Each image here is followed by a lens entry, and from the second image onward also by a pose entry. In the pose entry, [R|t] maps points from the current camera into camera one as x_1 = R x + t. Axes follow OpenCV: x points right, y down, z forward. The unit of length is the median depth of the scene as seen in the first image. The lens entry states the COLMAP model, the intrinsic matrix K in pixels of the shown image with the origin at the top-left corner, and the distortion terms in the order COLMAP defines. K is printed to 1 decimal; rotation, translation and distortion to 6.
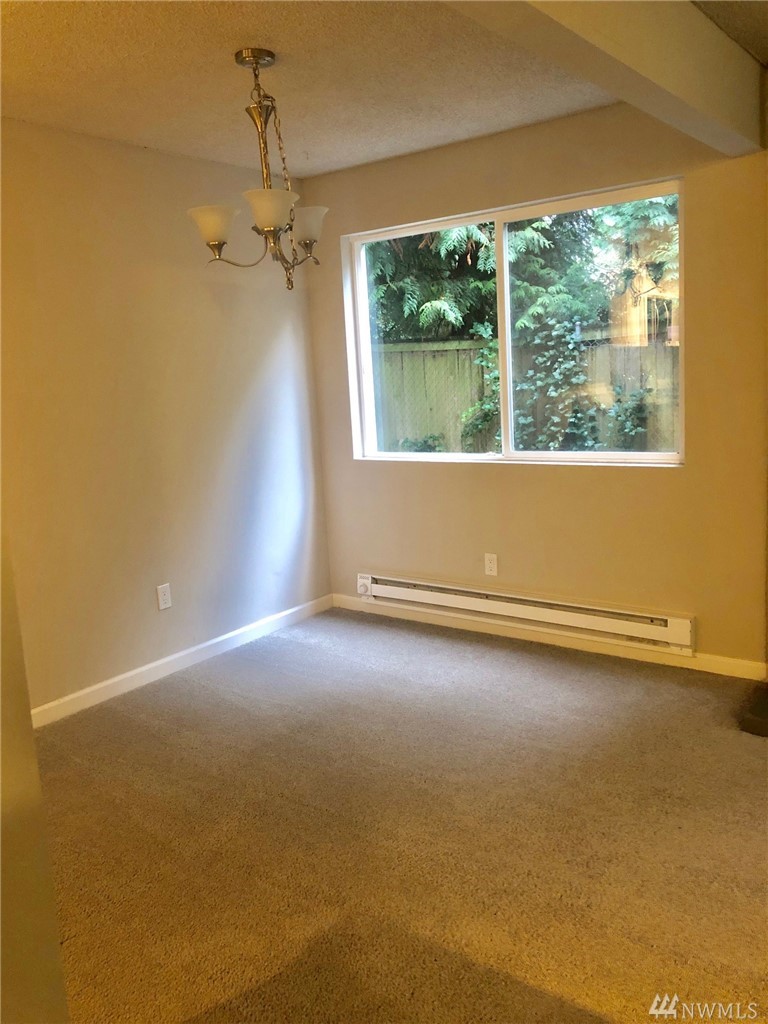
lens RADIAL K [[854.9, 0, 383.1], [0, 854.9, 508.4], [0, 0, 1]] dist [0.030222, 0.005087]
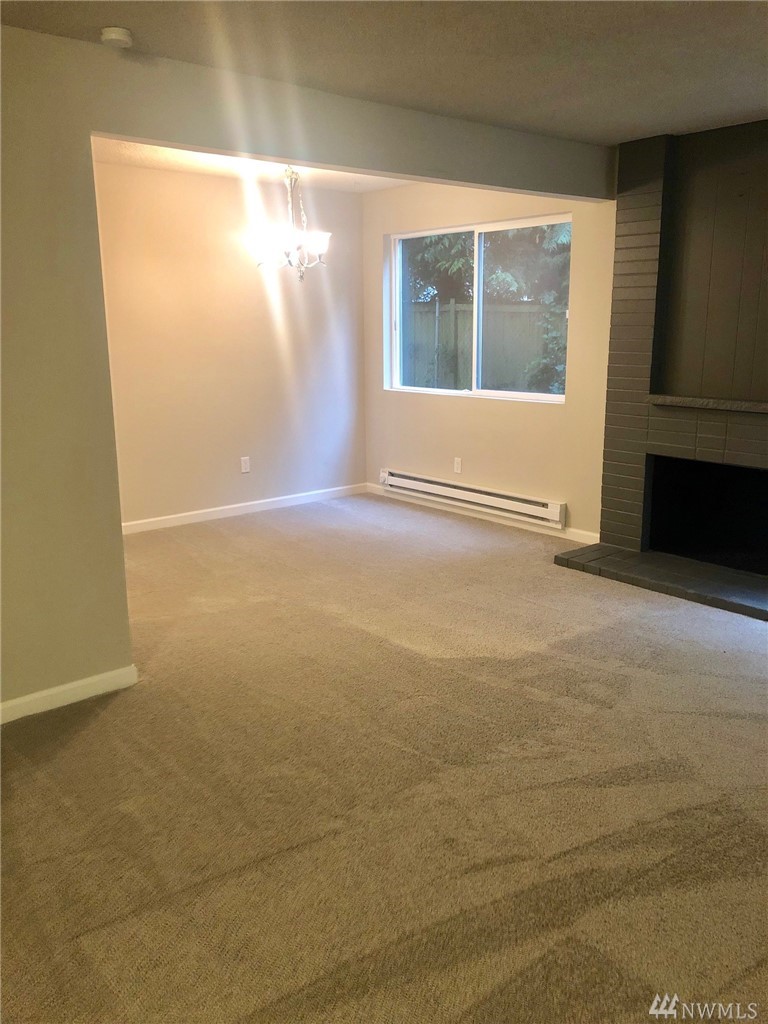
lens RADIAL K [[854.9, 0, 385.2], [0, 854.9, 512.4], [0, 0, 1]] dist [0.030222, 0.005087]
pose [[0.976591, 0.090887, -0.194960, 0.294990], [-0.078276, 0.994368, 0.071455, 0.049259], [0.200356, -0.054522, 0.978205, -0.478326]]
